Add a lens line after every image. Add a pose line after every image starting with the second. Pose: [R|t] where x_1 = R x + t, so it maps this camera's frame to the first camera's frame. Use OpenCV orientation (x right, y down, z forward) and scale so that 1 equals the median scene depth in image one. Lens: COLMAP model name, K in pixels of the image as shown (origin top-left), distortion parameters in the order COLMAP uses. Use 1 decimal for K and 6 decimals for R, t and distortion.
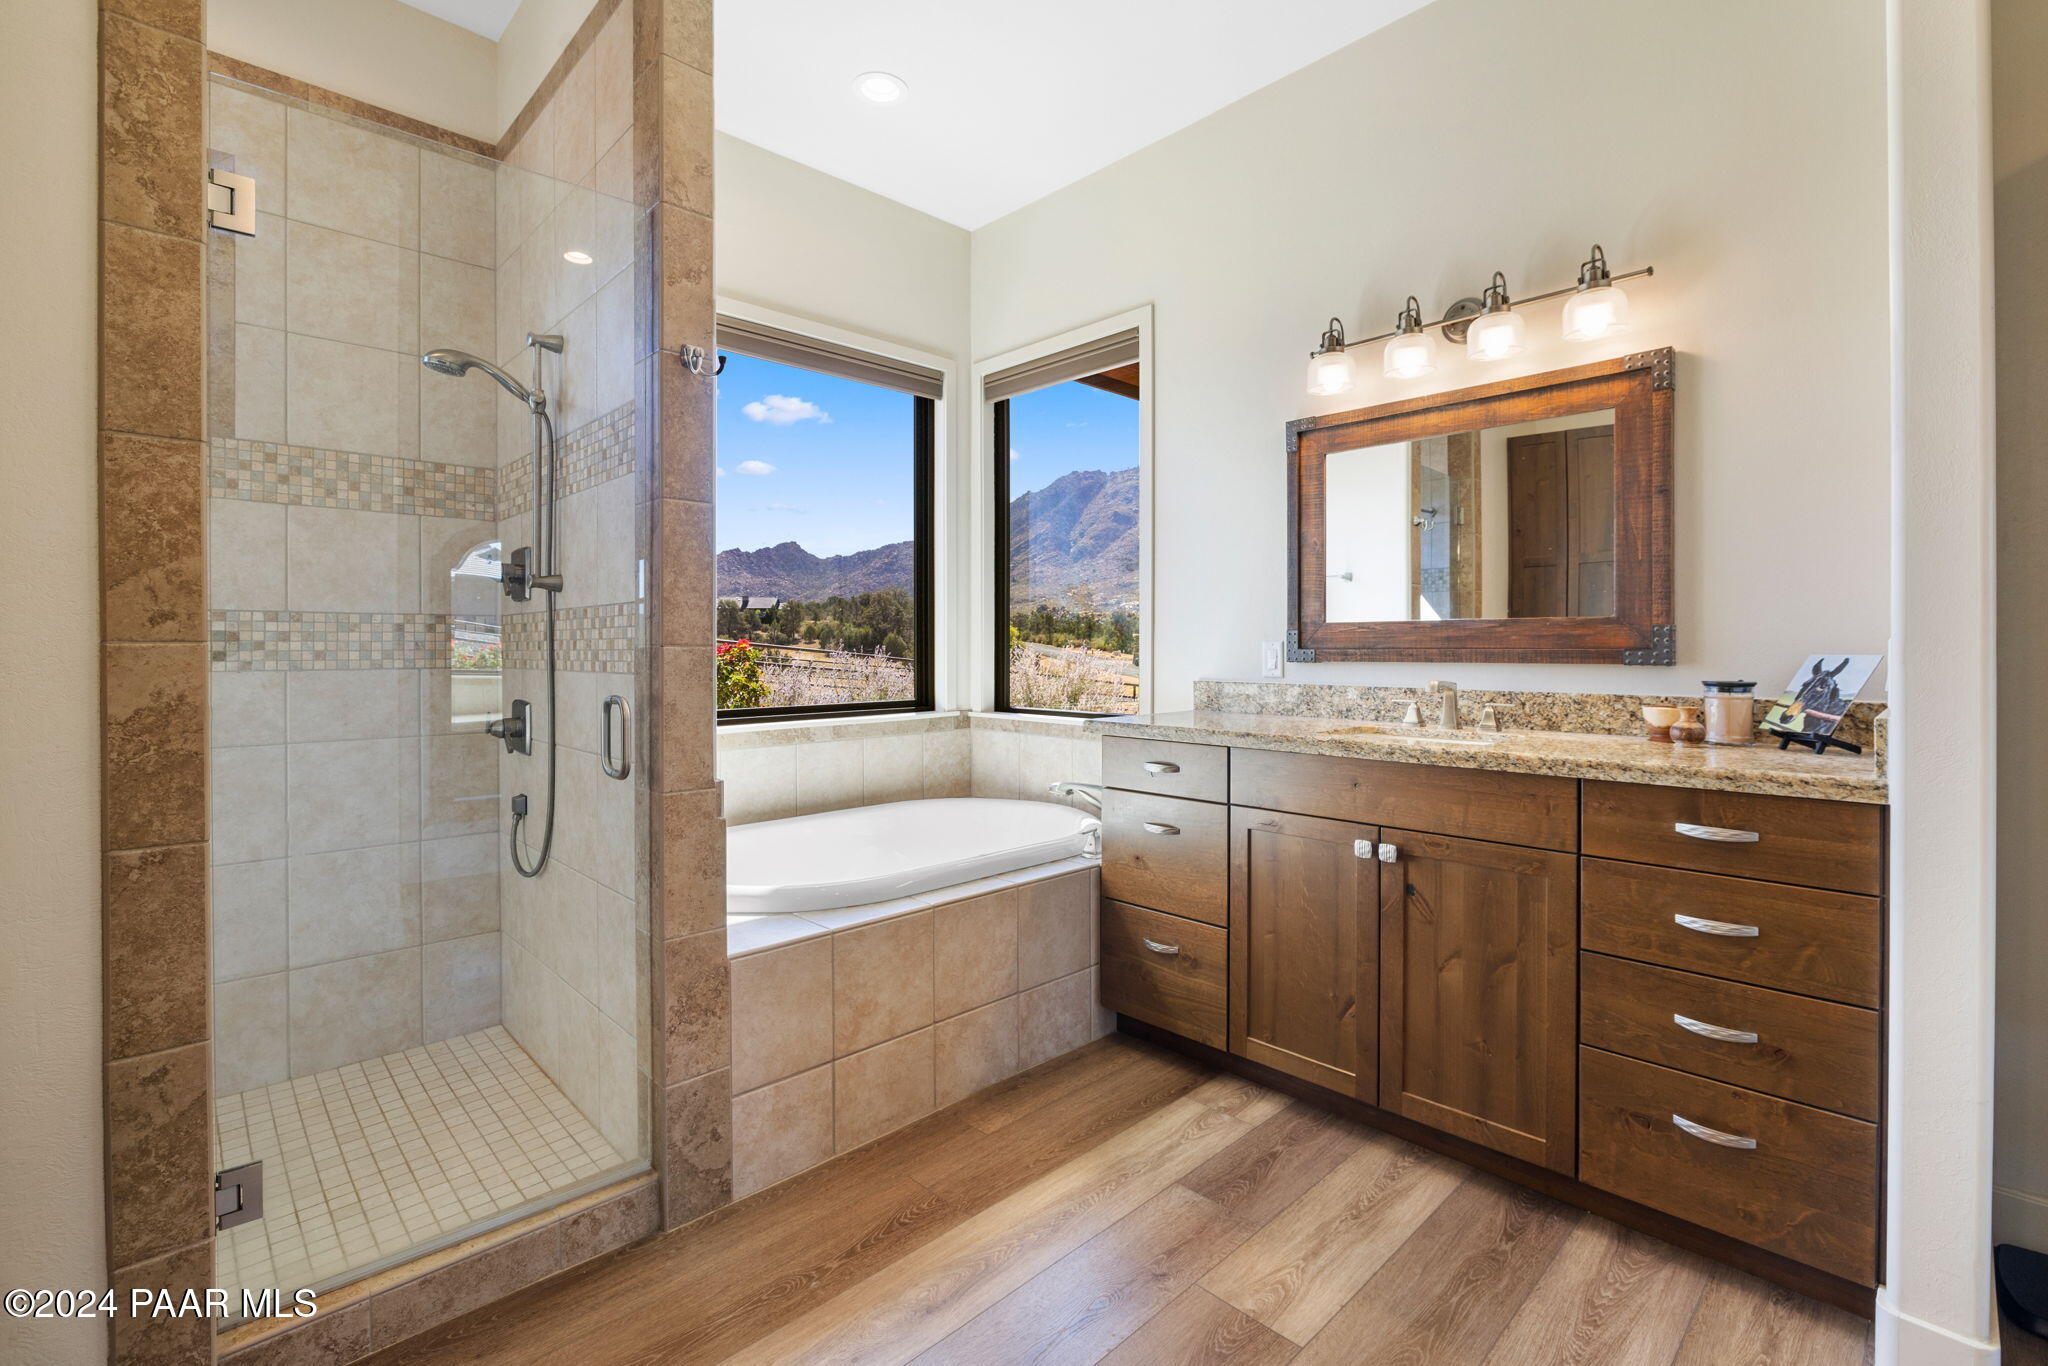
lens RADIAL K [[902.8, 0, 1024.0], [0, 902.8, 683.0], [0, 0, 1]] dist [-0.010194, 0.001414]
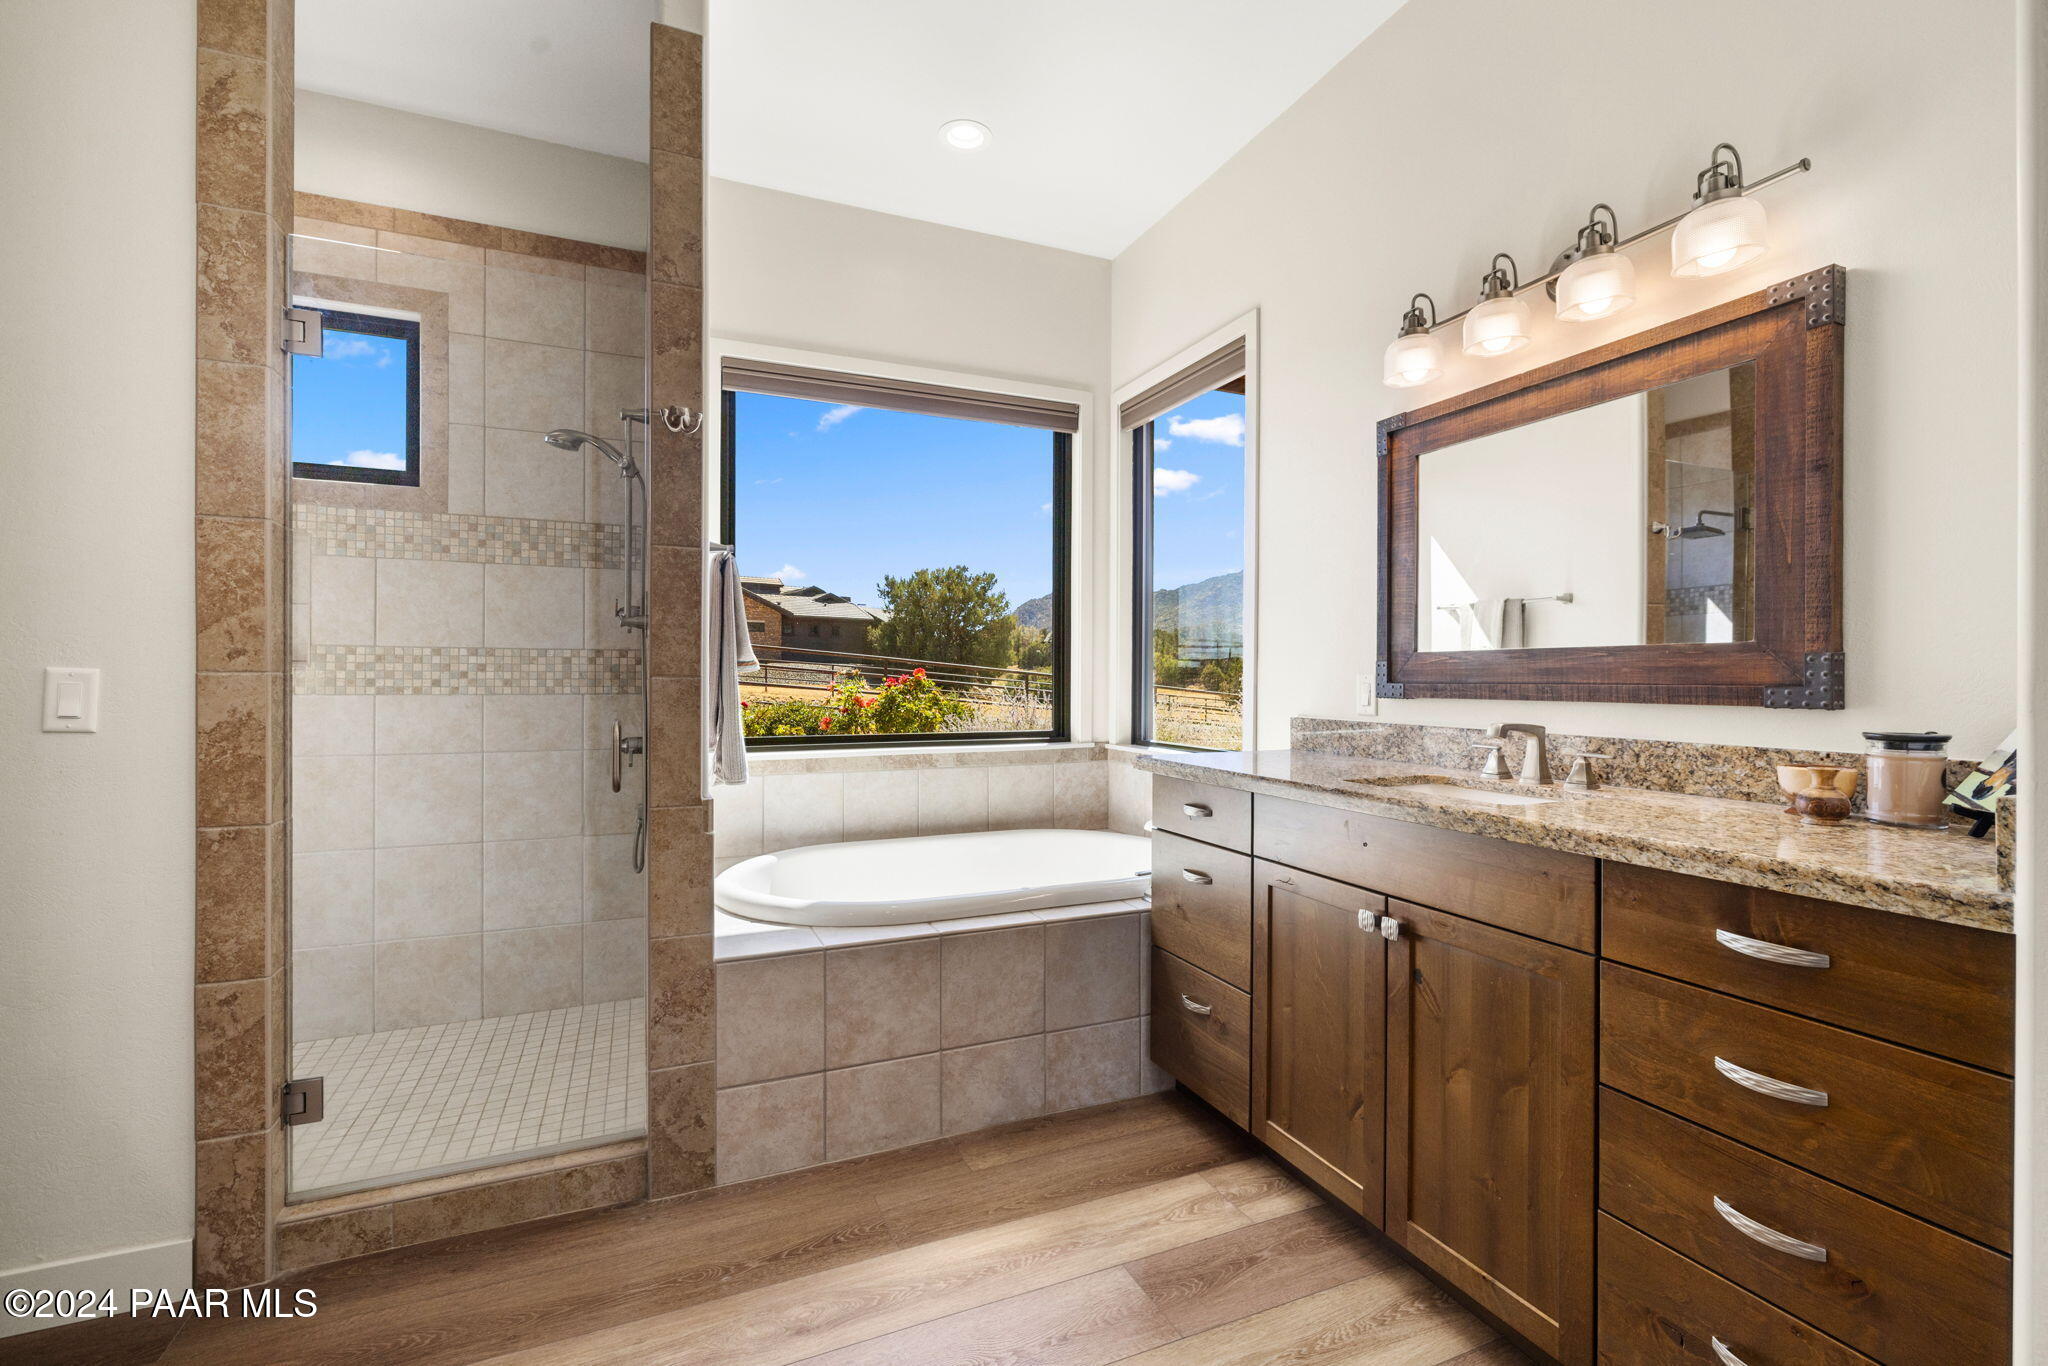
lens RADIAL K [[876.4, 0, 1023.5], [0, 876.4, 708.9], [0, 0, 1]] dist [-0.000209, -0.000193]
pose [[0.936935, 0.016900, -0.349095, 0.367091], [-0.018543, 0.999827, -0.001366, -0.007016], [0.349011, 0.007753, 0.937087, 0.121694]]
